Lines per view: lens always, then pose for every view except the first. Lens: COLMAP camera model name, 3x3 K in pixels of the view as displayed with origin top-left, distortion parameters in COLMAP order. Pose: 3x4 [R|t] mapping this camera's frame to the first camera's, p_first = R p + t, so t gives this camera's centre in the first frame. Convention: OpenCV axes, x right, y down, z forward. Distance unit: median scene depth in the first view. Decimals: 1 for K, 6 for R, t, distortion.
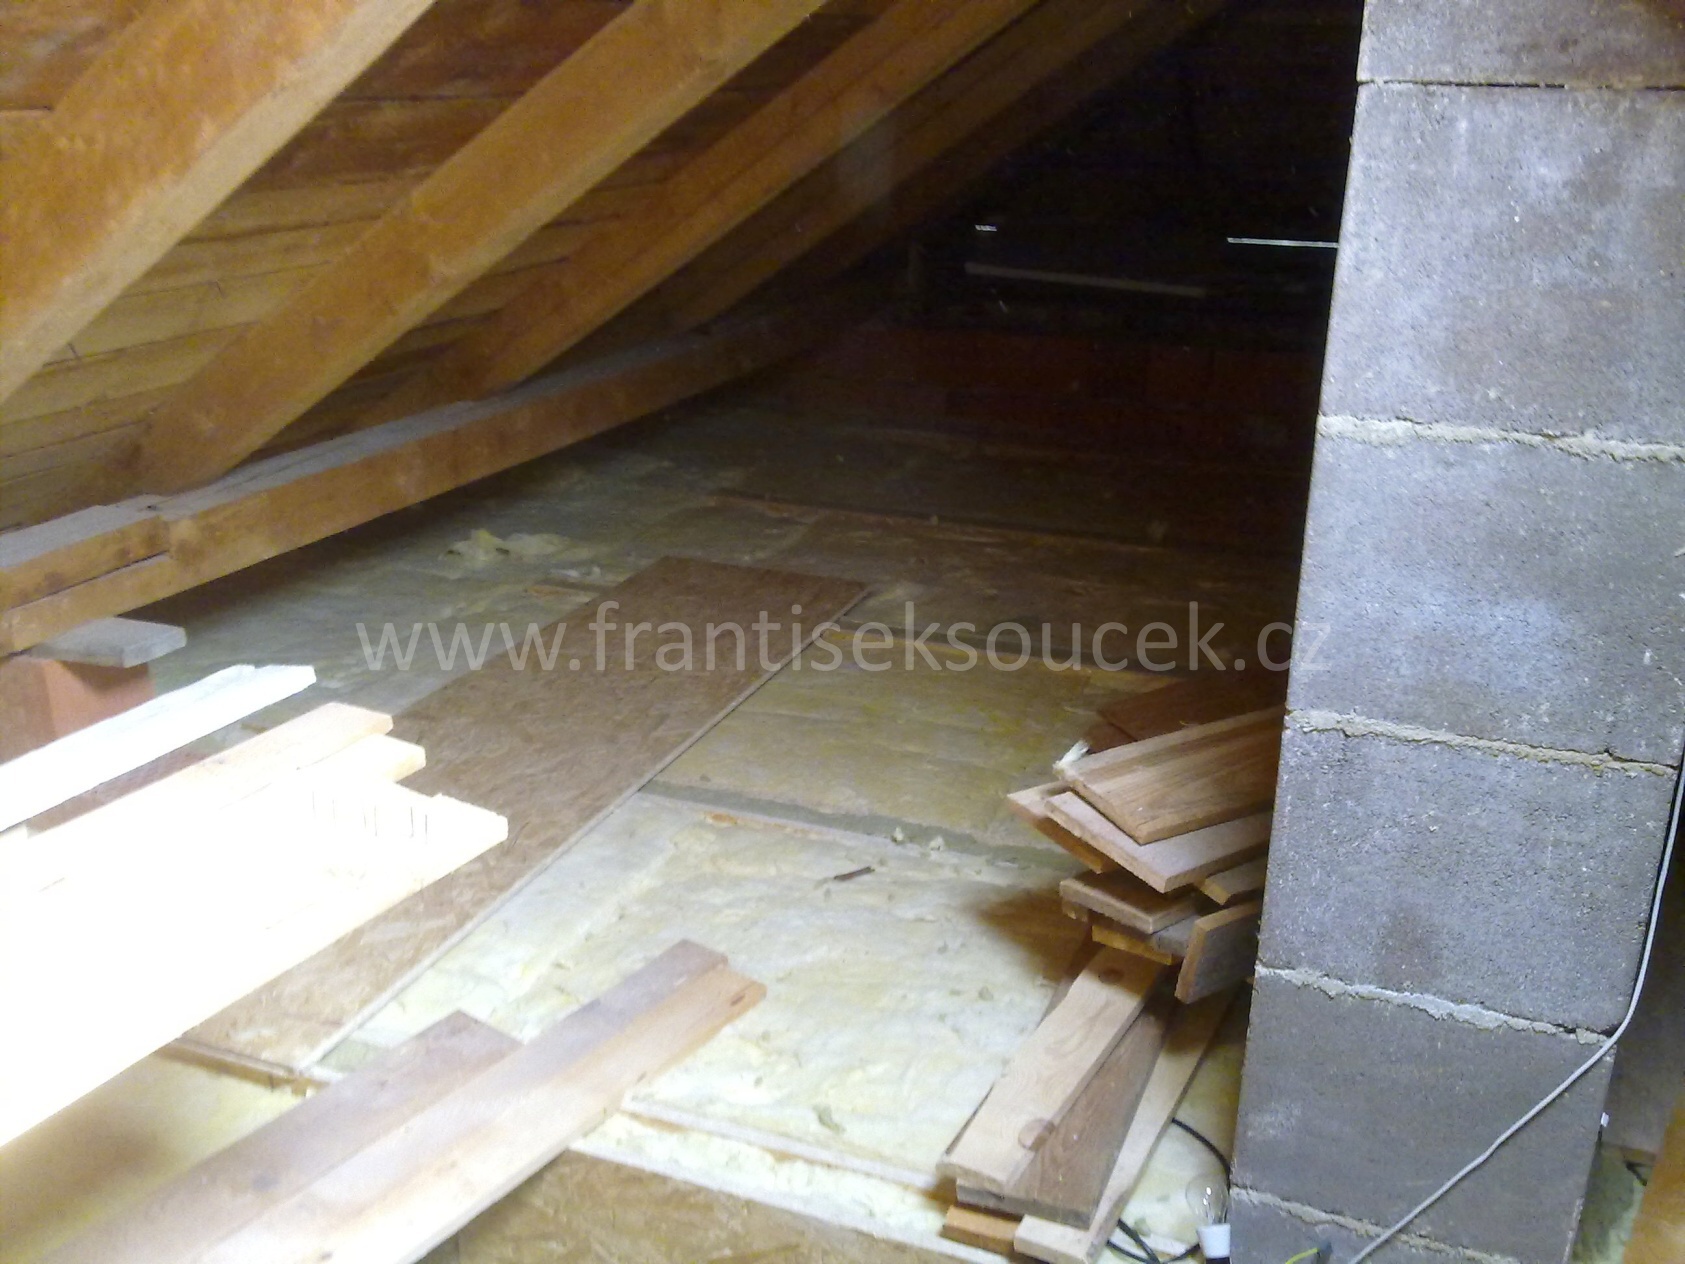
lens RADIAL K [[1466.1, 0, 845.4], [0, 1466.1, 639.0], [0, 0, 1]] dist [0.100381, -0.167895]
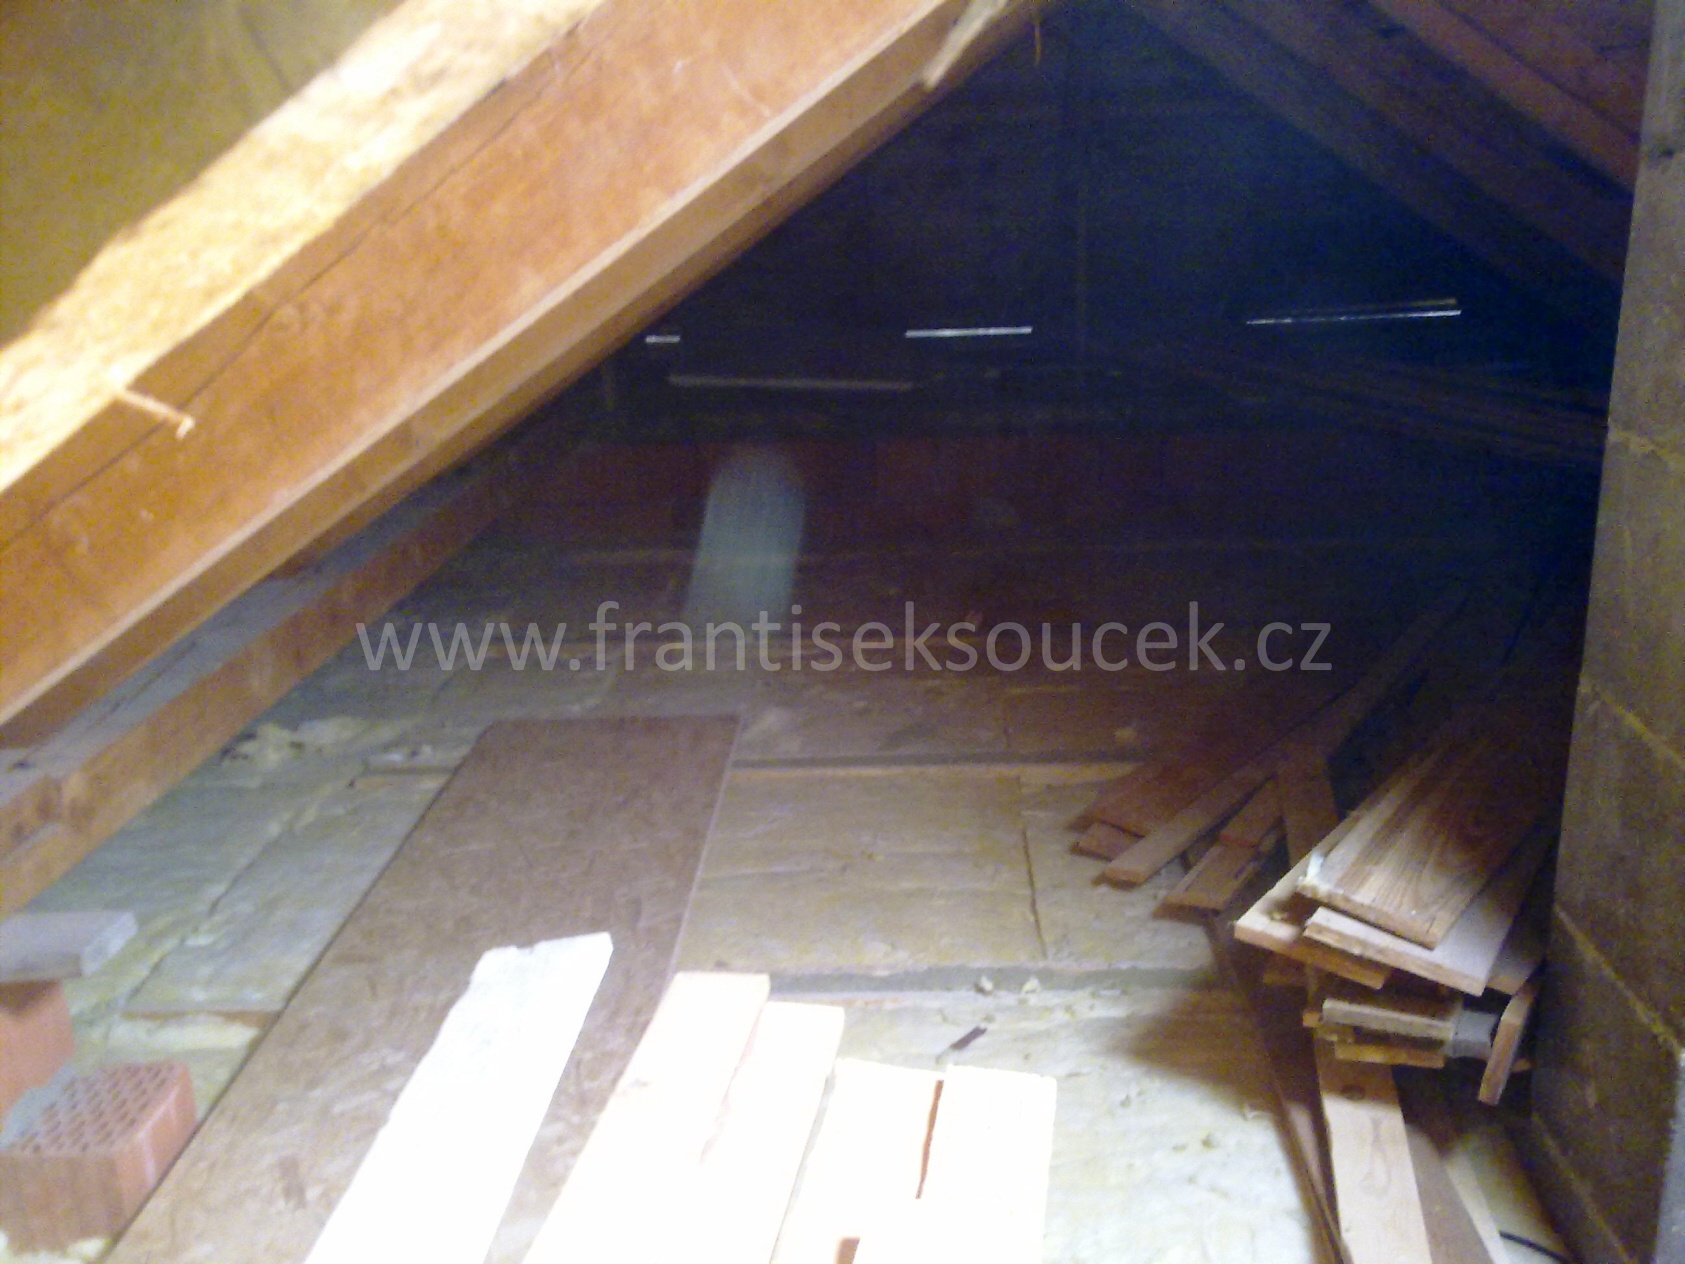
lens RADIAL K [[1472.8, 0, 842.5], [0, 1472.8, 632.0], [0, 0, 1]] dist [0.100669, -0.185726]
pose [[0.945730, -0.136756, 0.294775, -0.296001], [0.157759, 0.986282, -0.048571, -0.054060], [-0.284089, 0.092439, 0.954331, 0.122716]]
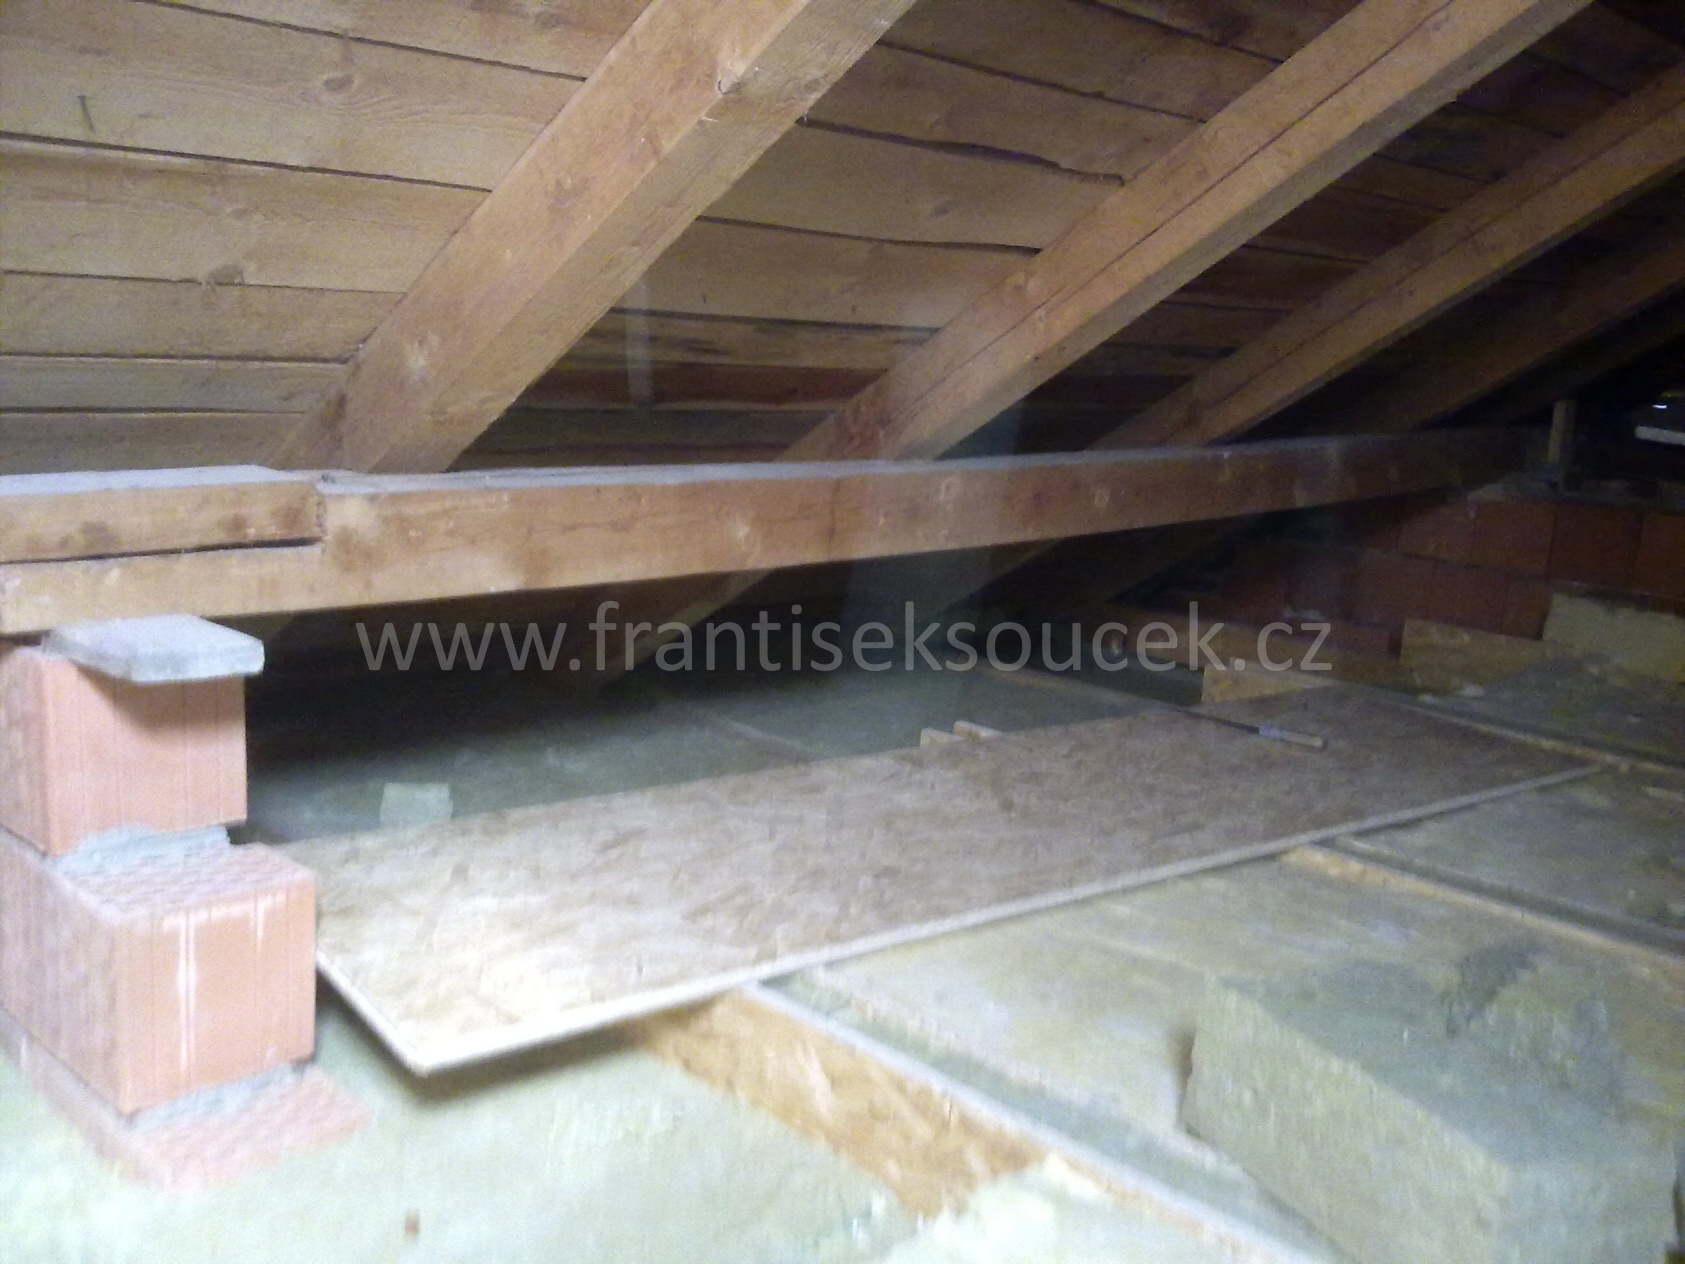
lens RADIAL K [[1479.0, 0, 843.7], [0, 1479.0, 677.0], [0, 0, 1]] dist [0.105420, -0.127942]
pose [[0.925468, 0.132064, -0.355060, -0.001861], [-0.177169, 0.979336, -0.097532, 0.024186], [0.334842, 0.153169, 0.929742, 0.496438]]
